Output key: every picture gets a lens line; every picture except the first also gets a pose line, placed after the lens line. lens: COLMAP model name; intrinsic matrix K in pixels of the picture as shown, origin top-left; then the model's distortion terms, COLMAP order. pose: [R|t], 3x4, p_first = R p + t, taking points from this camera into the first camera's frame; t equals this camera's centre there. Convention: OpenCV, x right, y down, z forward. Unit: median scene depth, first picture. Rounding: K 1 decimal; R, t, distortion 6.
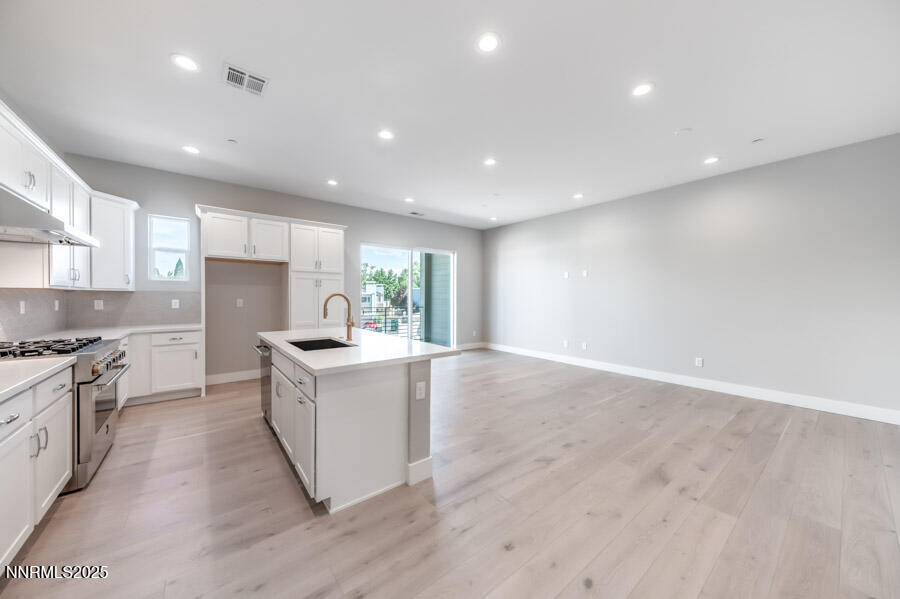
lens RADIAL K [[313.4, 0, 445.1], [0, 313.4, 300.1], [0, 0, 1]] dist [0.000964, 0.000063]
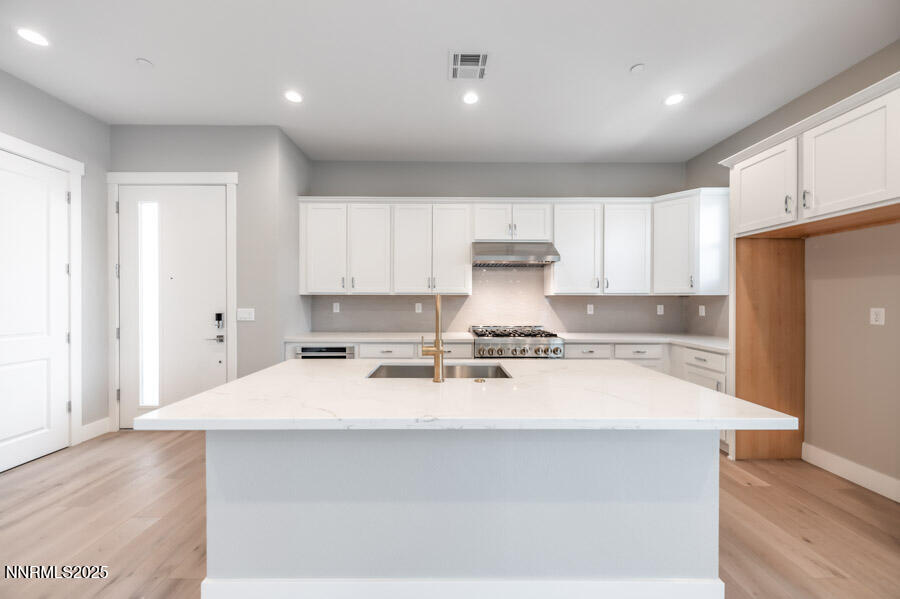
lens RADIAL K [[313.4, 0, 445.1], [0, 313.4, 300.1], [0, 0, 1]] dist [0.000964, 0.000063]
pose [[-0.607349, -0.005966, -0.794413, 0.086174], [-0.012577, 0.999919, 0.002106, -0.009039], [0.794336, 0.011270, -0.607375, 0.989735]]
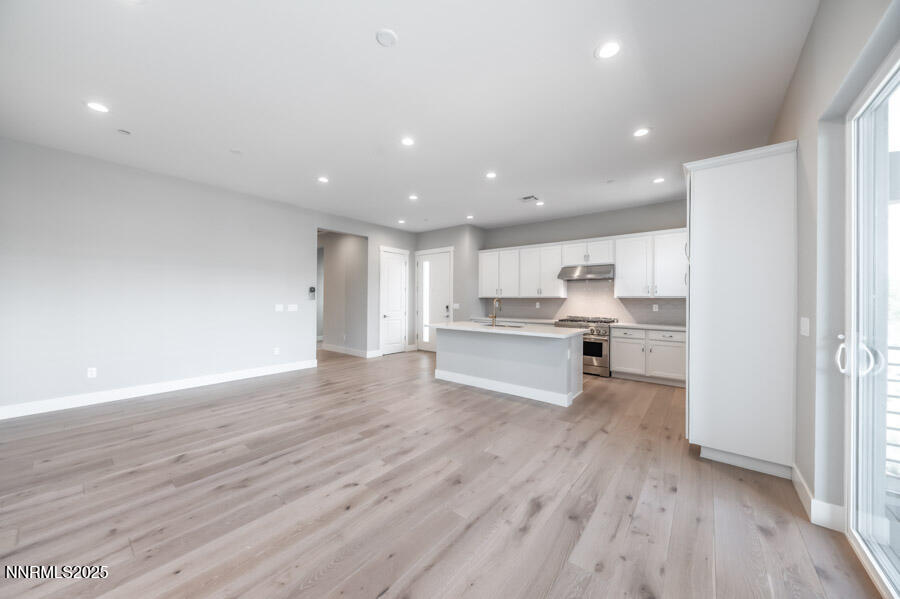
lens RADIAL K [[308.5, 0, 455.0], [0, 308.5, 298.2], [0, 0, 1]] dist [0.000670, 0.000028]
pose [[-0.967158, -0.013891, -0.253798, 0.235003], [-0.015017, 0.999884, 0.002501, -0.016847], [0.253733, 0.006230, -0.967254, 1.885605]]
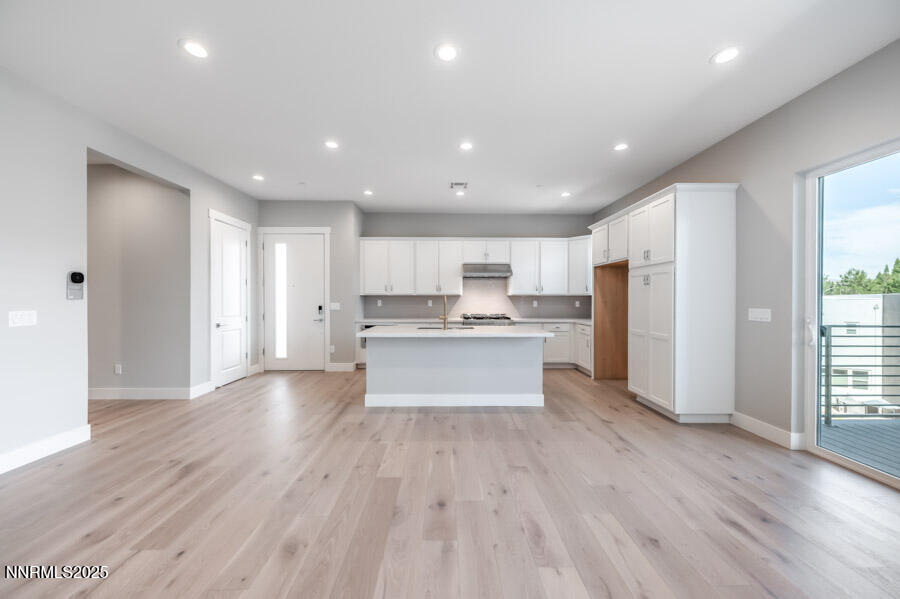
lens RADIAL K [[310.9, 0, 450.0], [0, 310.9, 299.5], [0, 0, 1]] dist [0.001750, 0.000041]
pose [[-0.591908, -0.003272, -0.805999, 0.594942], [-0.011895, 0.999918, 0.004676, -0.008549], [0.805917, 0.012356, -0.591899, 1.362243]]
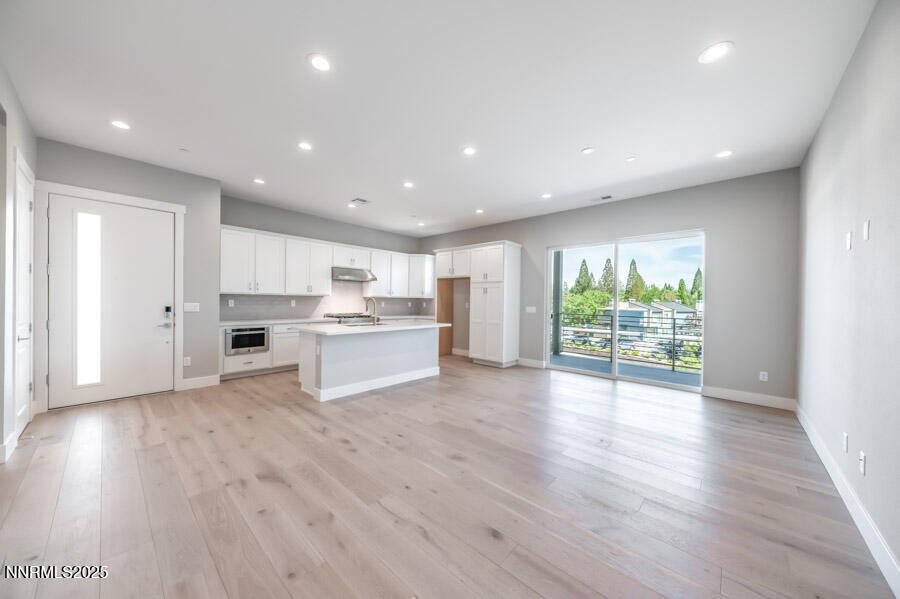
lens RADIAL K [[307.9, 0, 446.8], [0, 307.9, 302.4], [0, 0, 1]] dist [0.001058, 0.000017]
pose [[0.173864, 0.003455, -0.984764, 1.029498], [-0.024081, 0.999710, -0.000744, -0.002879], [0.984475, 0.023843, 0.173897, 0.808062]]
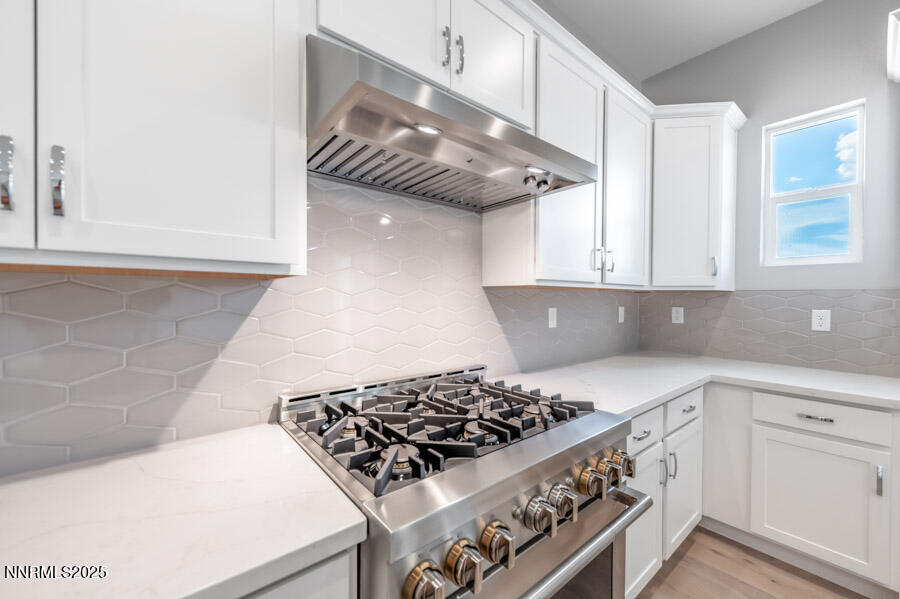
lens RADIAL K [[377.8, 0, 453.3], [0, 377.8, 301.0], [0, 0, 1]] dist [0.000944, 0.000041]
pose [[0.046078, 0.000637, -0.998938, -0.444400], [-0.014840, 0.999890, -0.000047, -0.006695], [0.998828, 0.014827, 0.046082, 0.569526]]
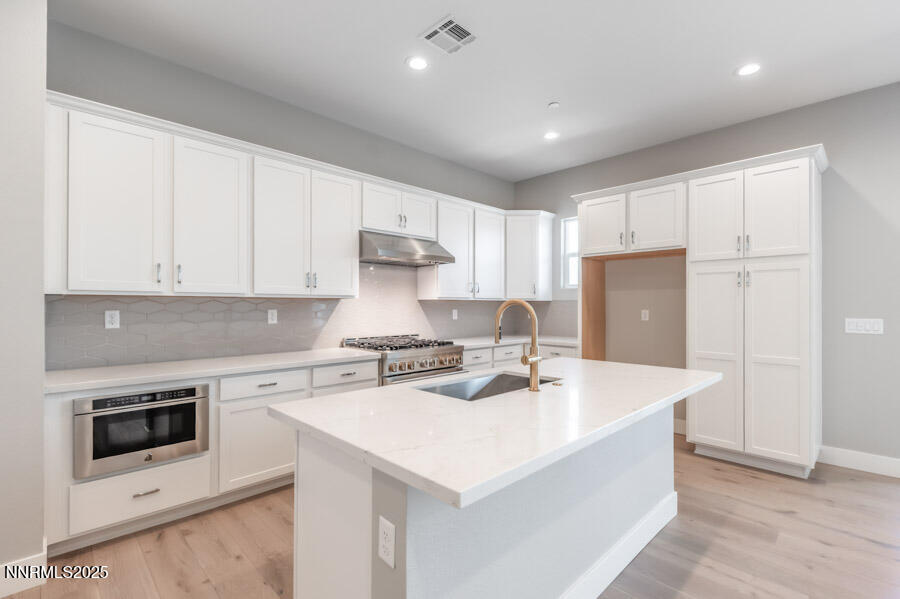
lens RADIAL K [[413.7, 0, 453.0], [0, 413.7, 301.6], [0, 0, 1]] dist [0.002481, 0.000282]
pose [[0.123861, -0.013654, -0.992206, 0.263931], [-0.011197, 0.999822, -0.015156, -0.003867], [0.992236, 0.012987, 0.123686, 0.581192]]
